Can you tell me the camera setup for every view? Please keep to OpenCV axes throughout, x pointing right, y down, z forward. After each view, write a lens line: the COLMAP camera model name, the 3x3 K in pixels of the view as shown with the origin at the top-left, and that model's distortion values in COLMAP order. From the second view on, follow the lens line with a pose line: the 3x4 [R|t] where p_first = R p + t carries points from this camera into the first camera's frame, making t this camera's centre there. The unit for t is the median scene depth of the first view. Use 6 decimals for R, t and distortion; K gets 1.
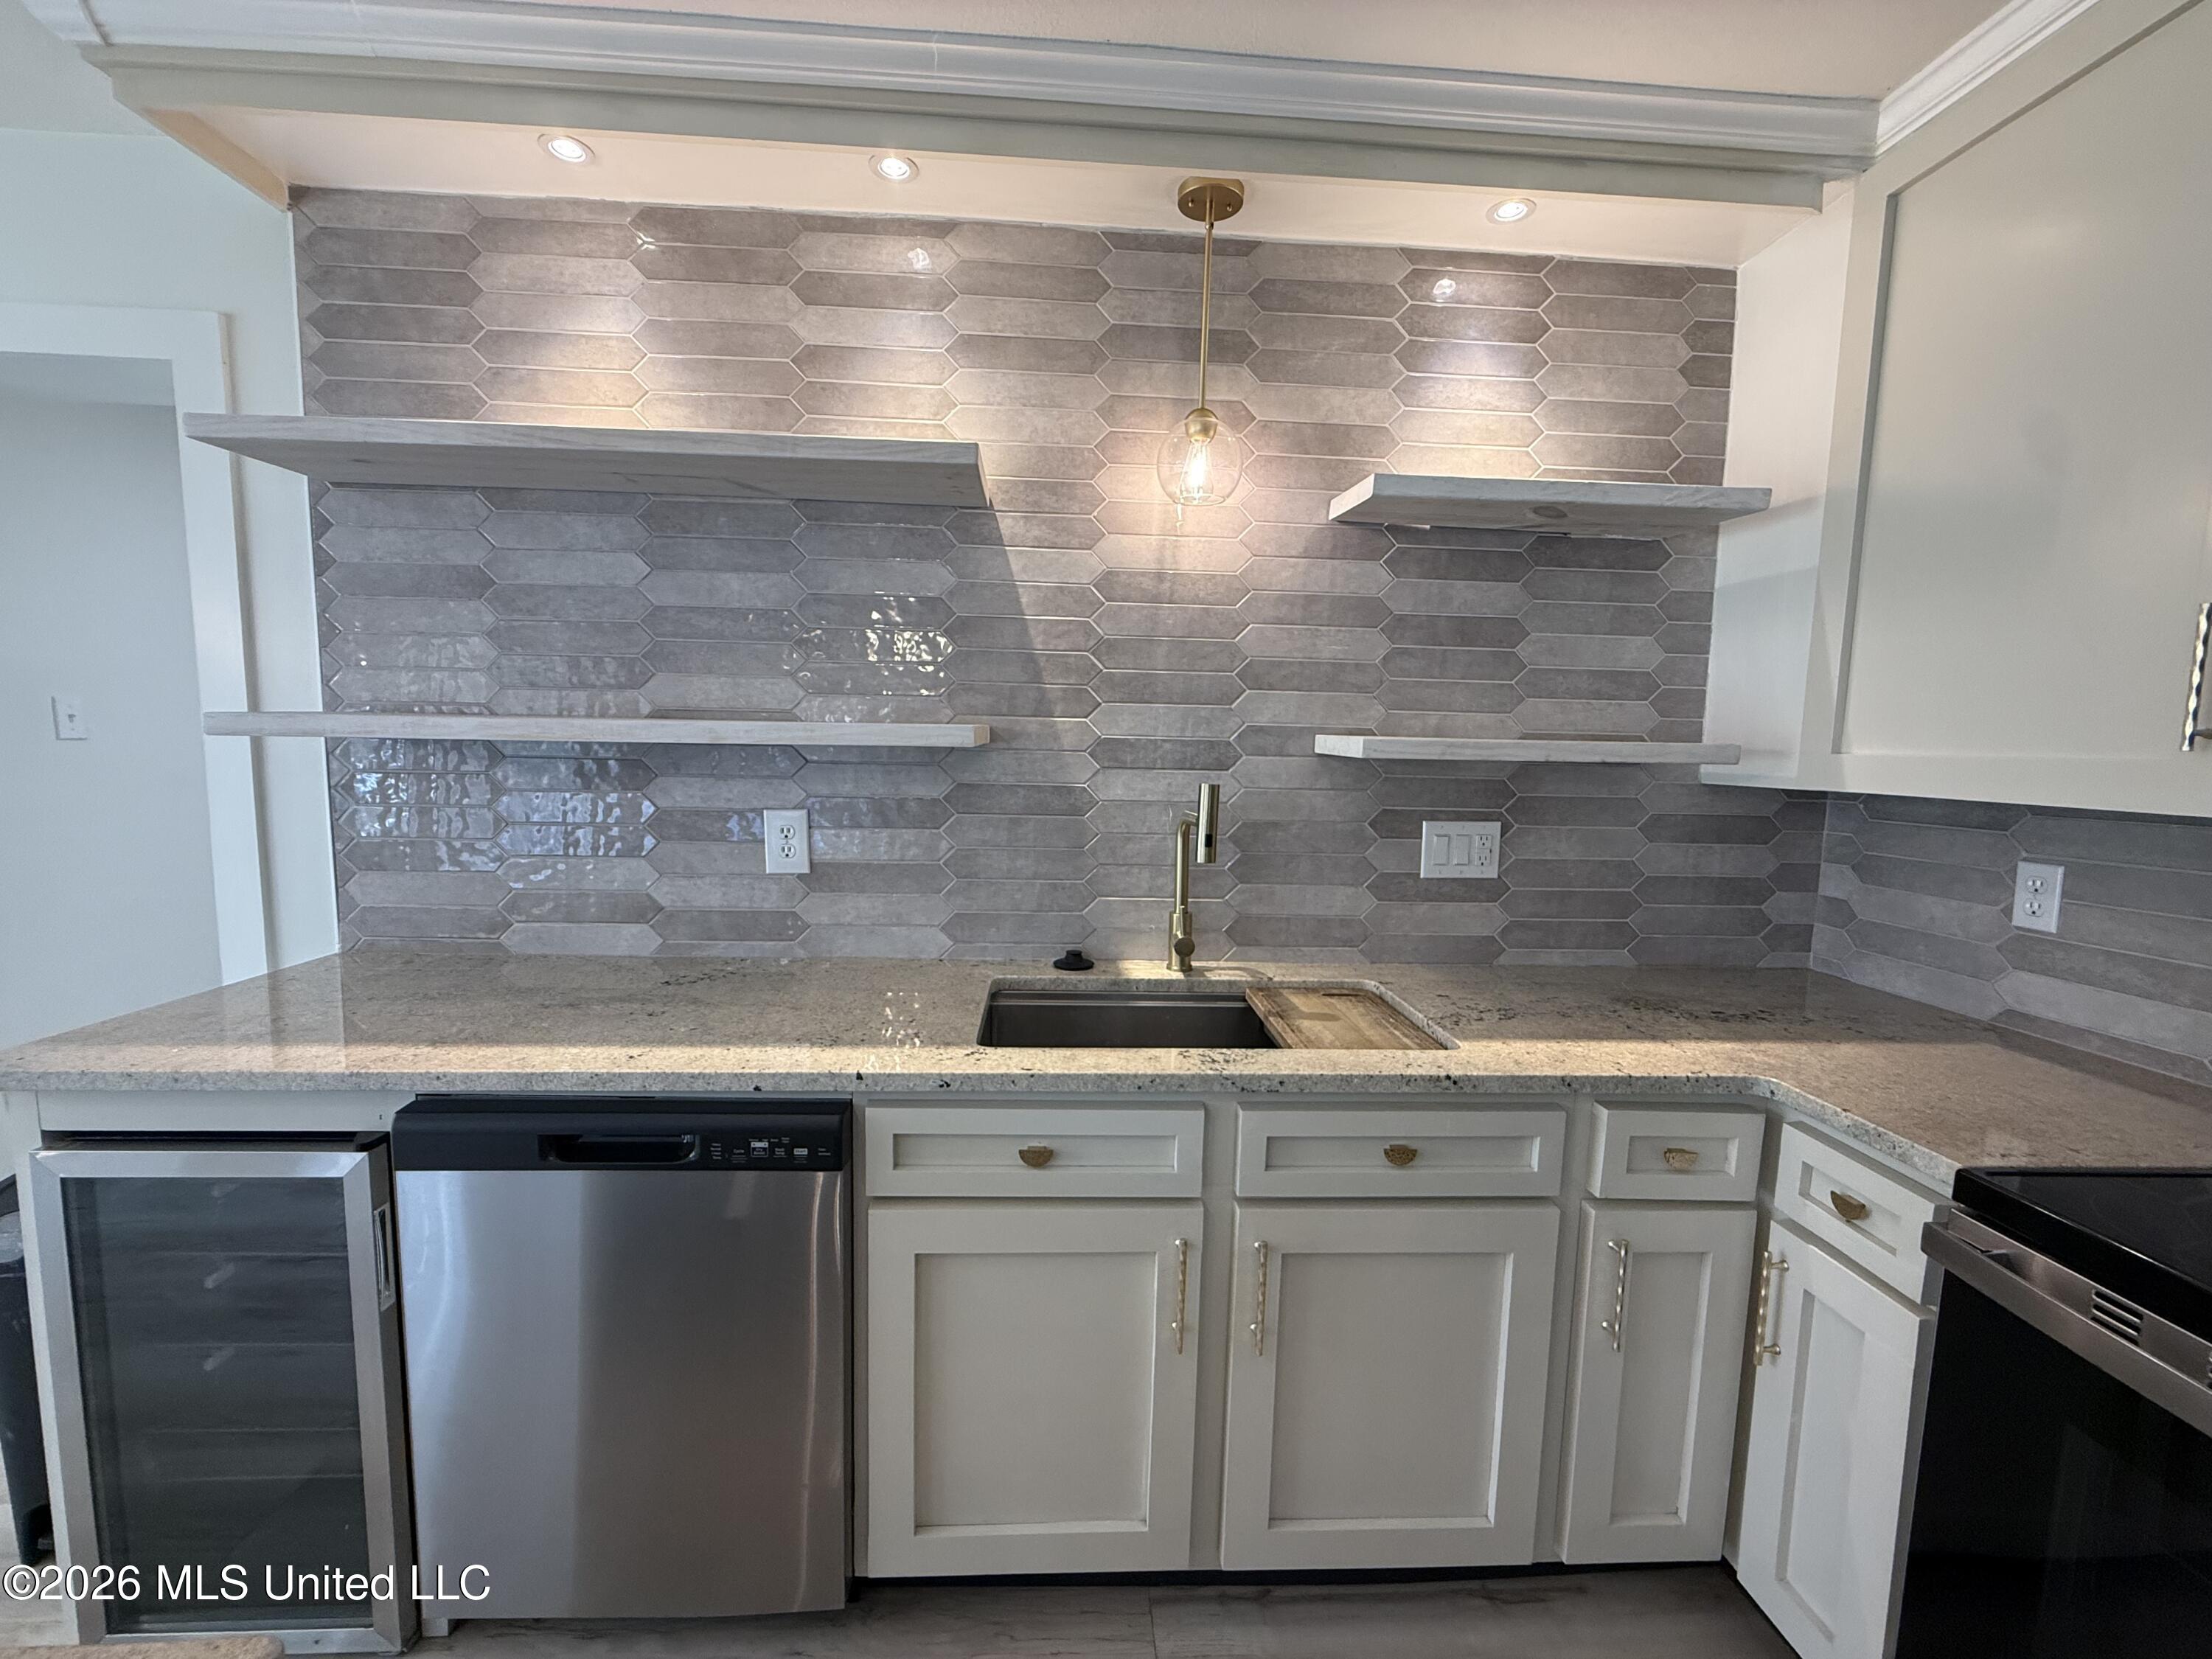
lens RADIAL K [[876.9, 0, 1106.0], [0, 876.9, 829.5], [0, 0, 1]] dist [0.008642, -0.004713]
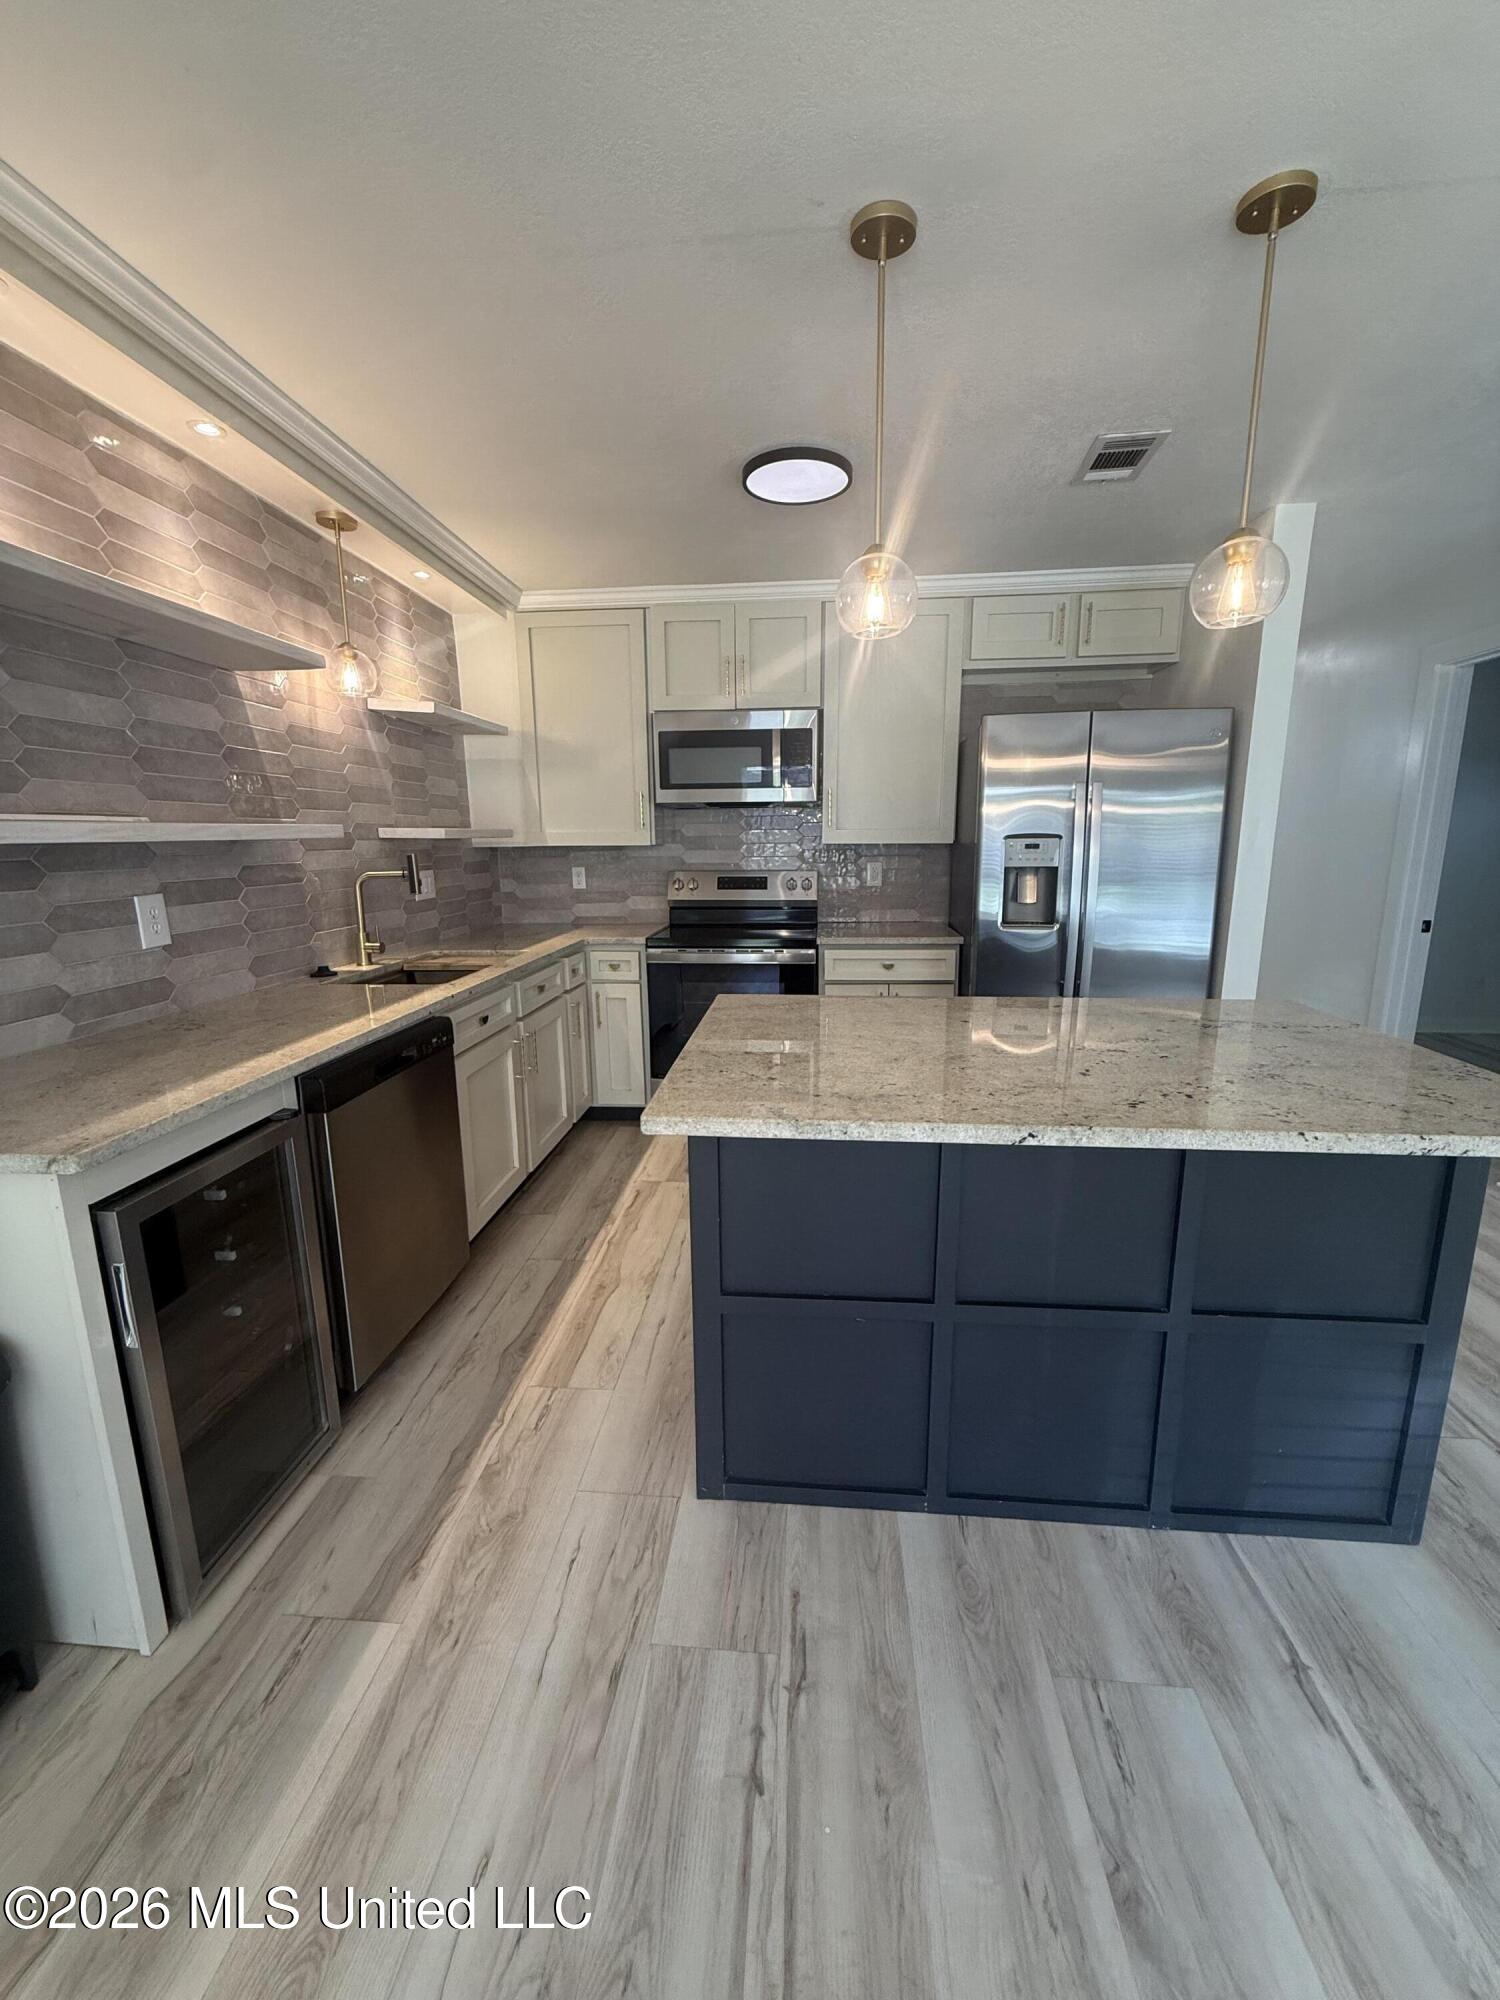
lens RADIAL K [[792.8, 0, 750.6], [0, 792.8, 993.5], [0, 0, 1]] dist [0.008642, -0.004713]
pose [[0.141802, -0.216644, 0.965897, -1.392029], [0.112238, 0.972984, 0.201755, -0.019551], [-0.983511, 0.079802, 0.162287, -0.005360]]
